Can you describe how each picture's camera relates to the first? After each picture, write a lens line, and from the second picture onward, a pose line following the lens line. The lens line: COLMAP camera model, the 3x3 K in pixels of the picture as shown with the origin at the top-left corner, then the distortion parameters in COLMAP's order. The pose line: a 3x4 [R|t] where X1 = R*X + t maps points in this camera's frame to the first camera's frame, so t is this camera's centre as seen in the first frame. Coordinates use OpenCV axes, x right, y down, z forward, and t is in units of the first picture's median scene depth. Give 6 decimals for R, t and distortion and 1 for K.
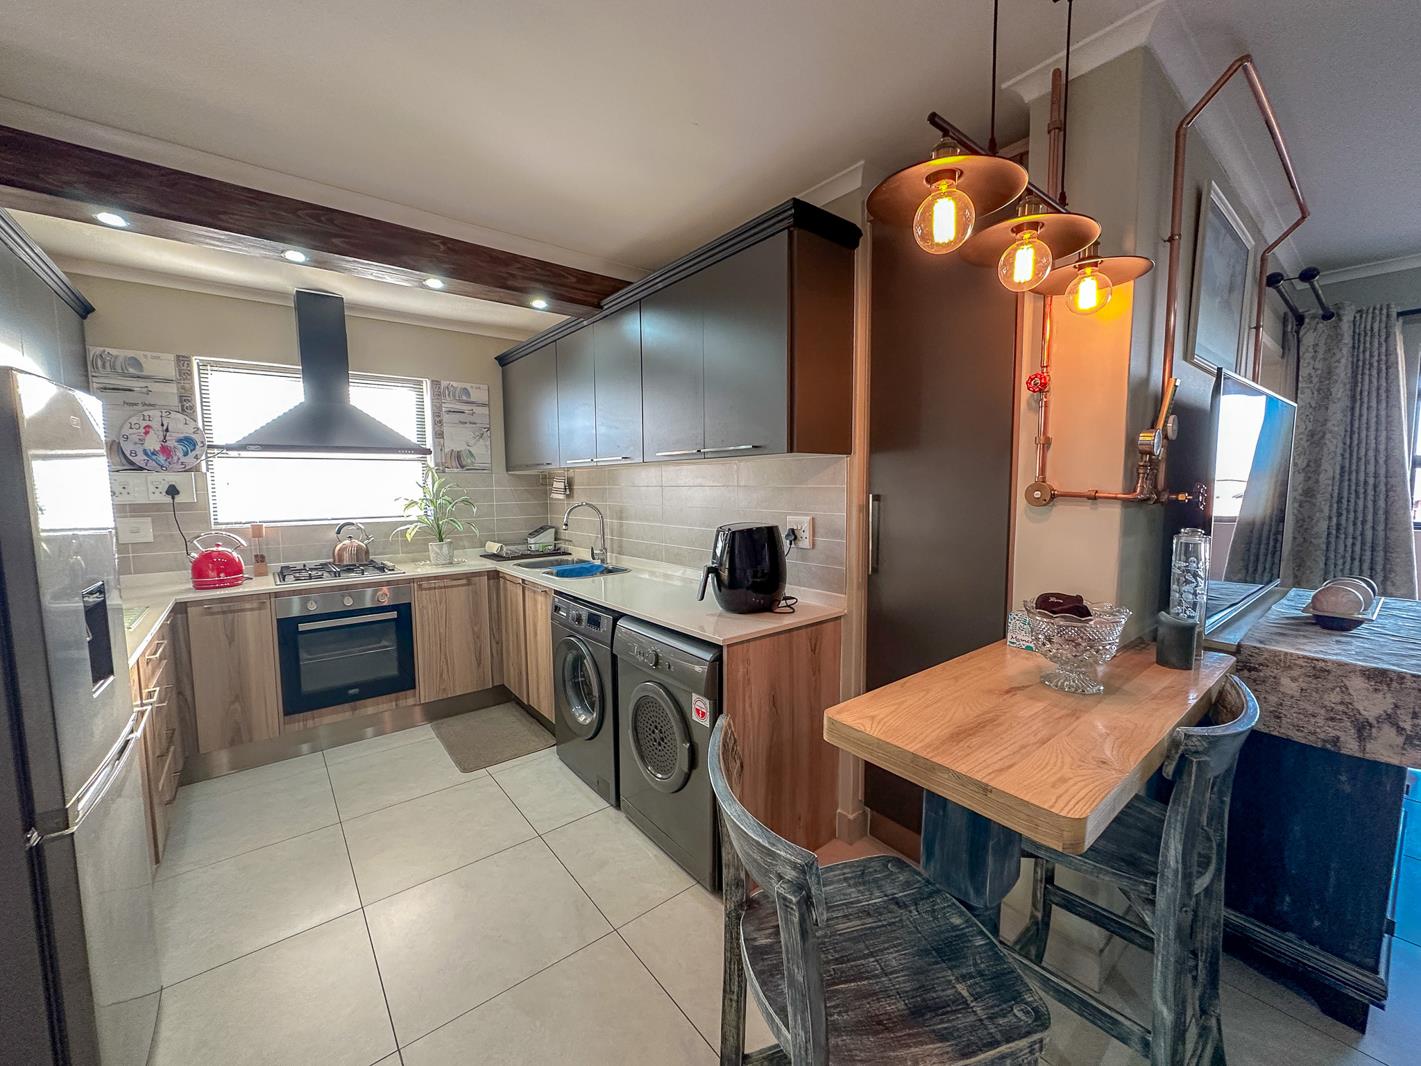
lens RADIAL K [[562.9, 0, 710.5], [0, 562.9, 533.0], [0, 0, 1]] dist [-0.003819, 0.000741]
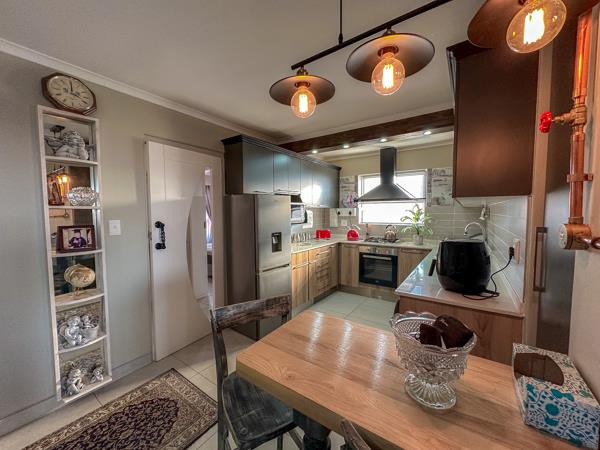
lens RADIAL K [[237.7, 0, 300.0], [0, 237.7, 225.0], [0, 0, 1]] dist [-0.003819, 0.000741]
pose [[0.274435, 0.063836, -0.959484, 0.440745], [-0.081641, 0.995738, 0.042897, -0.035573], [0.958134, 0.066560, 0.278477, 0.246029]]
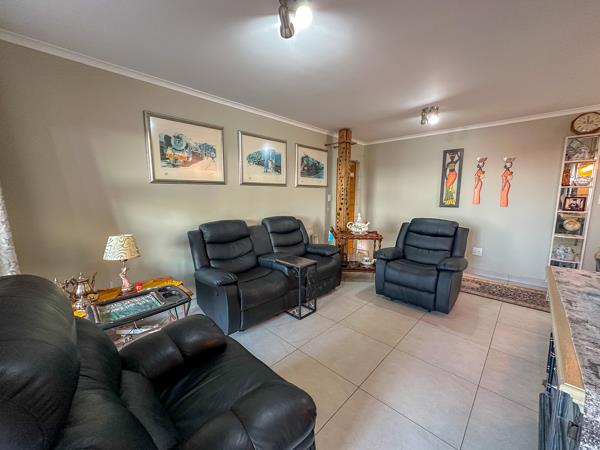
lens RADIAL K [[237.7, 0, 300.0], [0, 237.7, 225.0], [0, 0, 1]] dist [-0.003819, 0.000741]
pose [[-0.992698, 0.021496, -0.118696, 1.094619], [-0.004762, 0.976244, 0.216623, -0.066388], [0.120533, 0.215606, -0.969013, 0.797297]]
